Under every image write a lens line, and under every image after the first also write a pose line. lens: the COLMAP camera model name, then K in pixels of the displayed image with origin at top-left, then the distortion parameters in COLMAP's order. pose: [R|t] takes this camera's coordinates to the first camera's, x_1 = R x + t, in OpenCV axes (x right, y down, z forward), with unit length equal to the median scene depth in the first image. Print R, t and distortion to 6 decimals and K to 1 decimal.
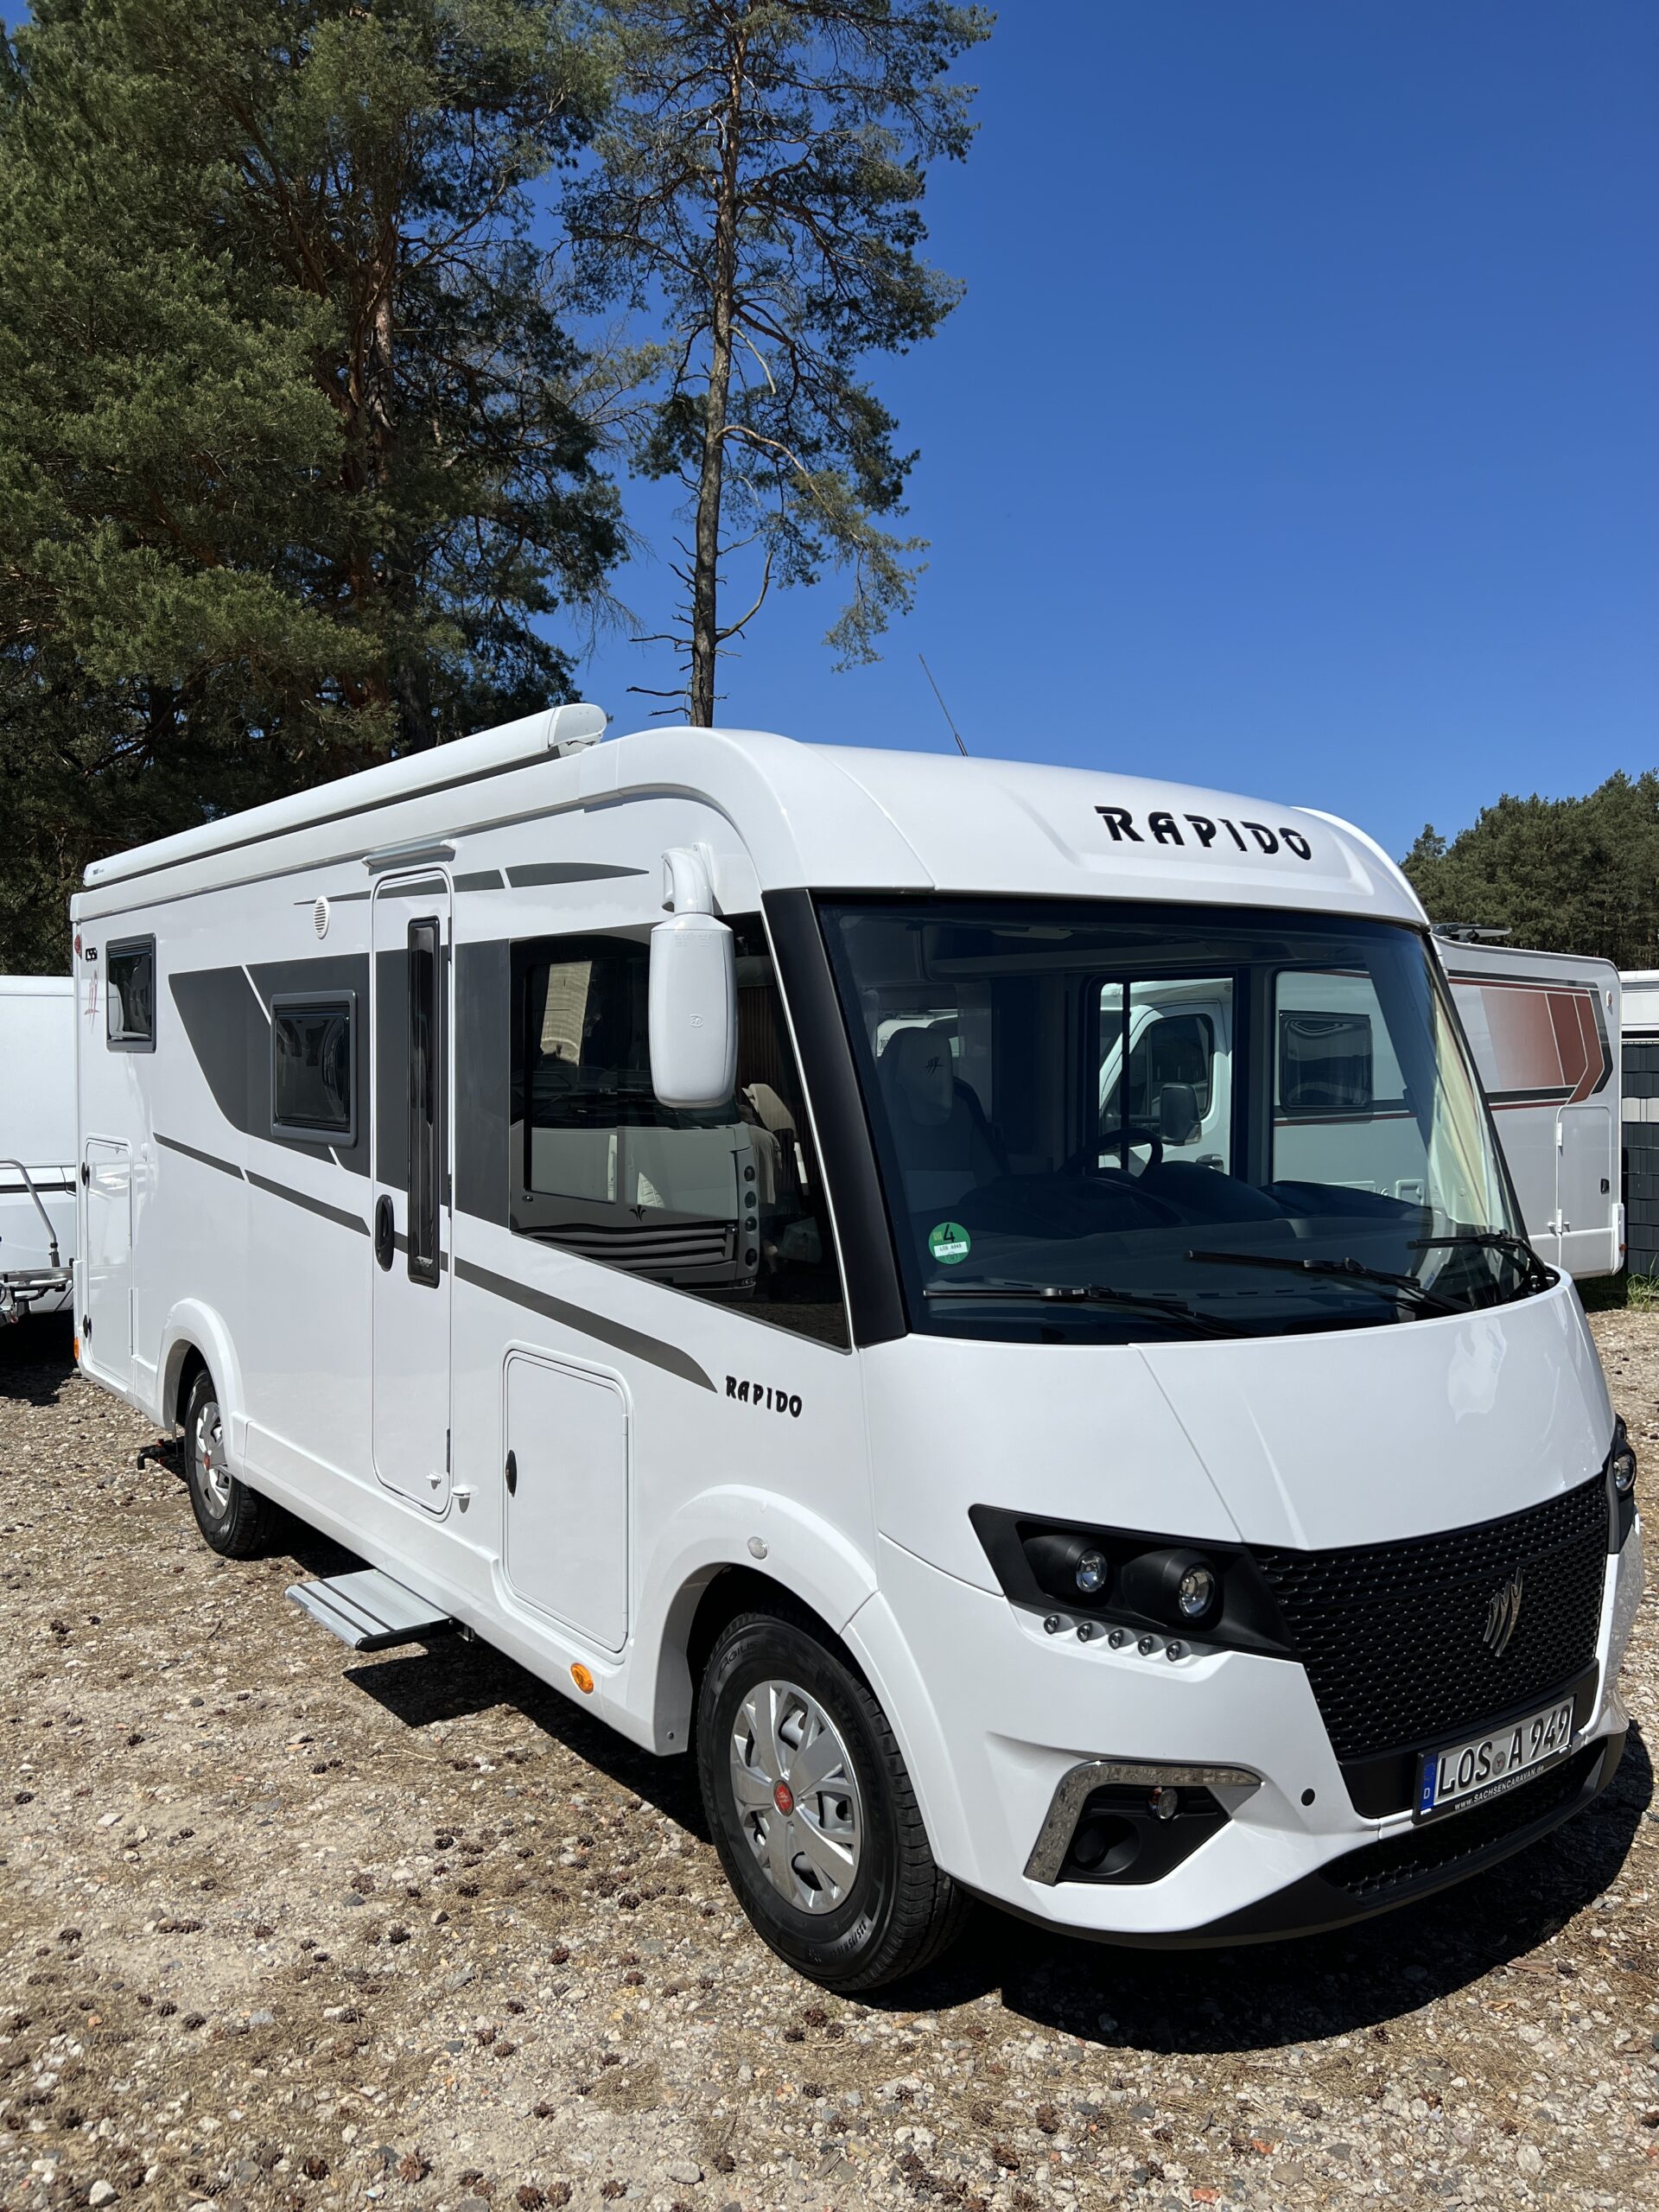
lens RADIAL K [[1667.9, 0, 829.5], [0, 1667.9, 1106.0], [0, 0, 1]] dist [0.033069, -0.040791]
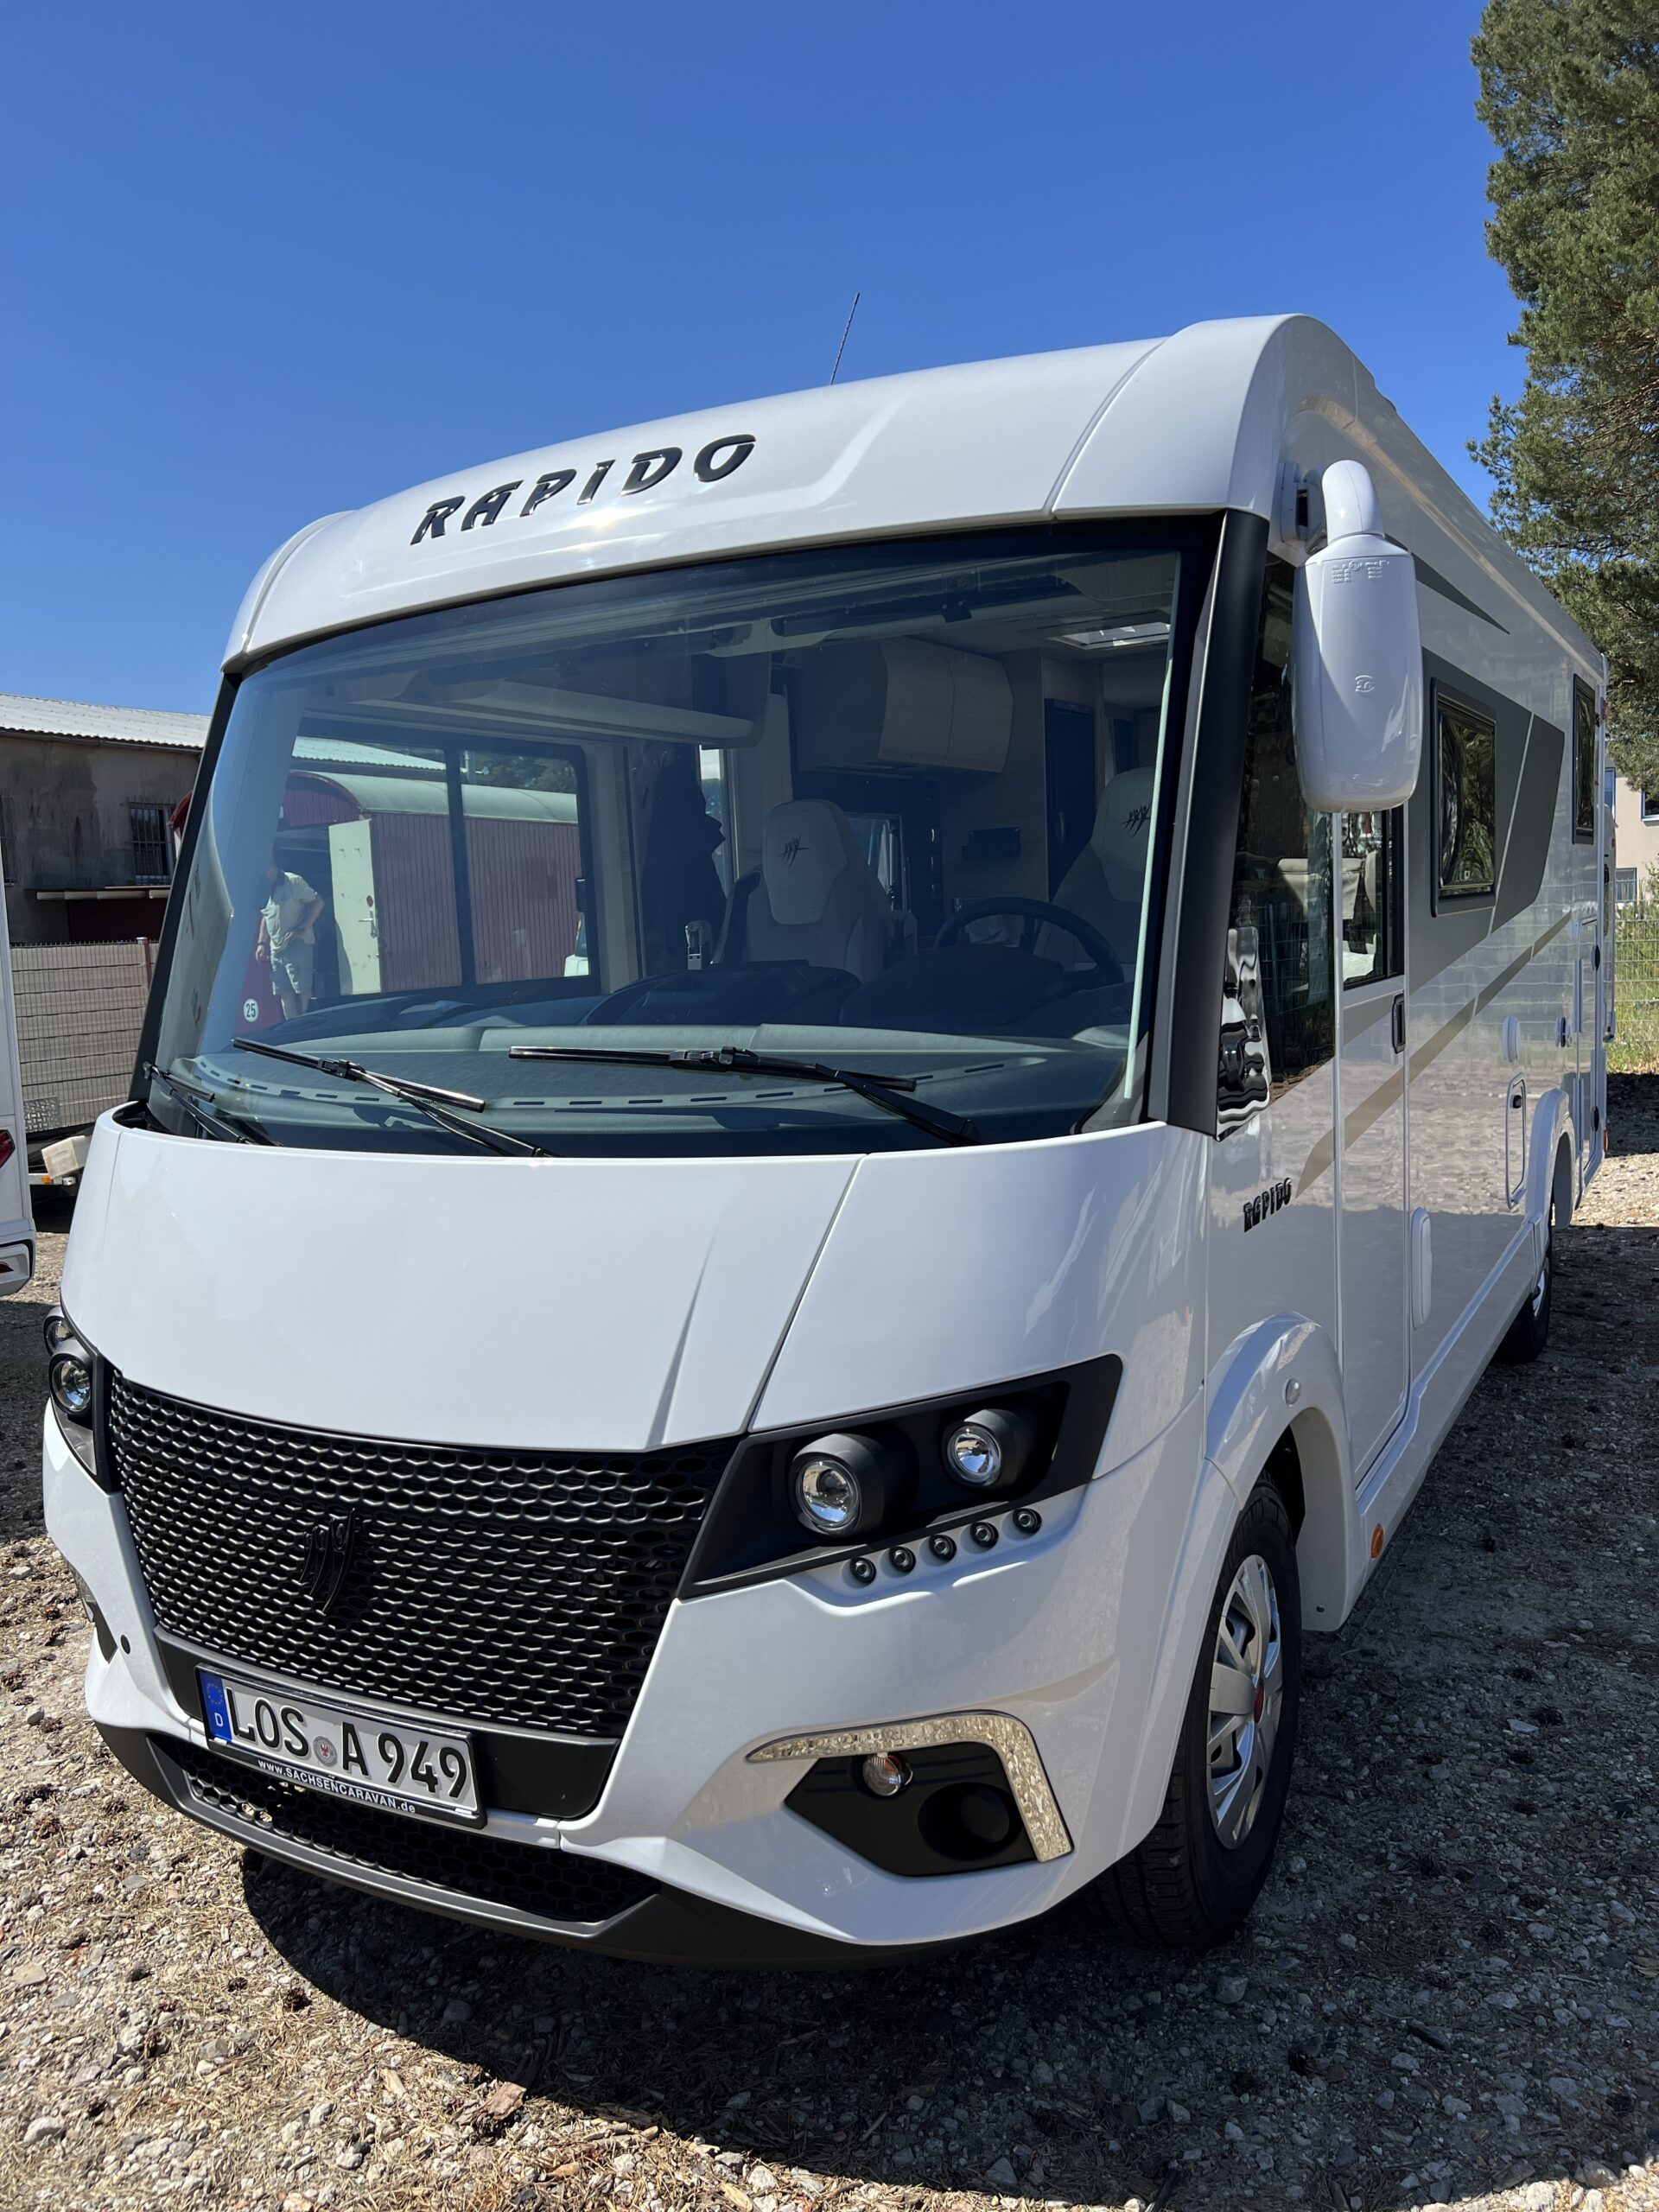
lens RADIAL K [[1667.9, 0, 829.5], [0, 1667.9, 1106.0], [0, 0, 1]] dist [0.033069, -0.040791]
pose [[0.389812, 0.077350, -0.917640, 1.132365], [0.035988, 0.994425, 0.099110, 0.054550], [0.920191, -0.071659, 0.384855, 0.952832]]
